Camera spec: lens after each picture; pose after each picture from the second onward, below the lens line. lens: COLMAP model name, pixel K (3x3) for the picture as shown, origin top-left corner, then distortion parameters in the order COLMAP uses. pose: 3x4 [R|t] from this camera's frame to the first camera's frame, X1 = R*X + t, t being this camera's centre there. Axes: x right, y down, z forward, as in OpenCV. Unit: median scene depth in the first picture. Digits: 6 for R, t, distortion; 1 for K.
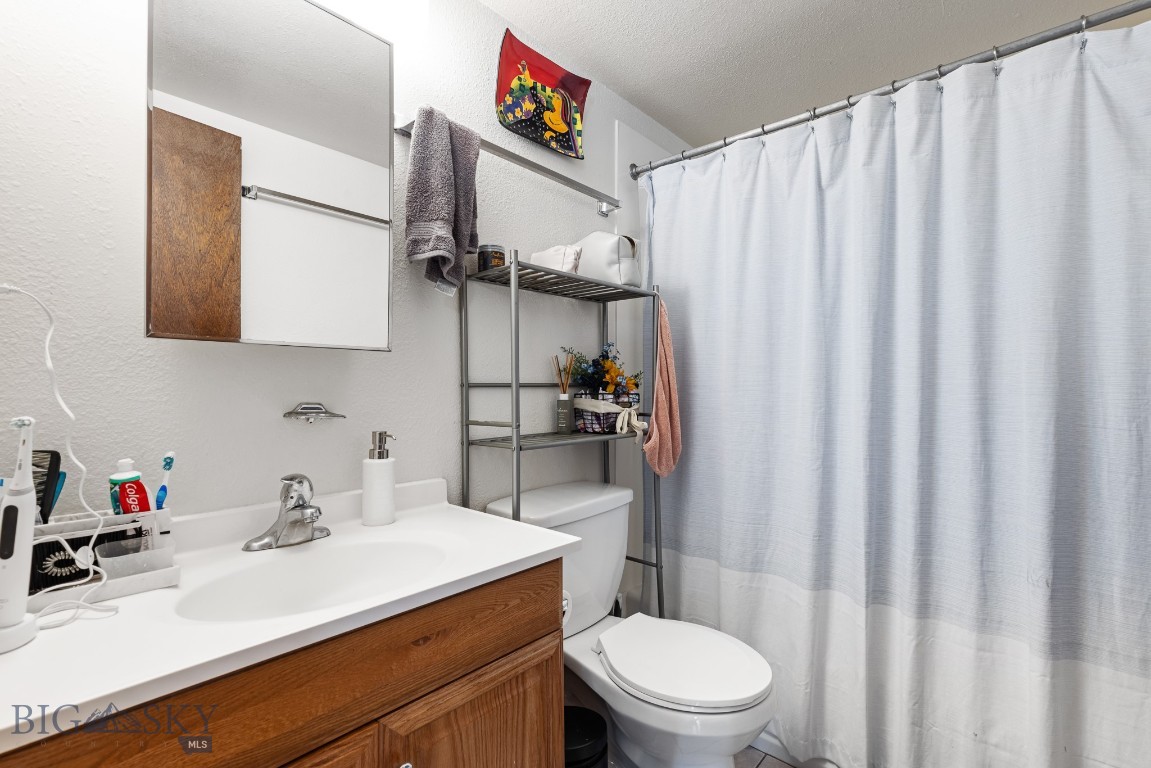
lens RADIAL K [[521.1, 0, 572.8], [0, 521.1, 387.1], [0, 0, 1]] dist [0.013978, -0.001692]
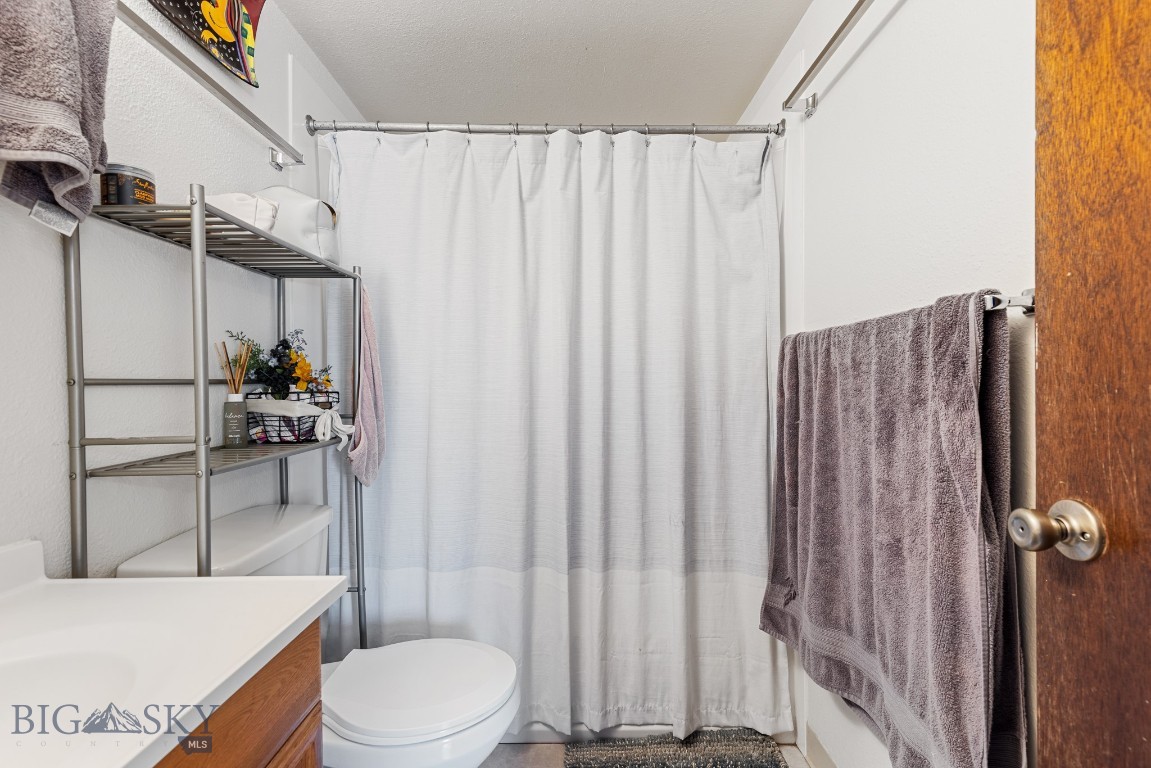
lens RADIAL K [[521.1, 0, 576.7], [0, 521.1, 386.0], [0, 0, 1]] dist [0.013978, -0.001692]
pose [[0.737291, -0.007529, 0.675533, -0.188705], [0.005833, 0.999972, 0.004779, 0.001695], [-0.675550, 0.000418, 0.737314, 0.134181]]
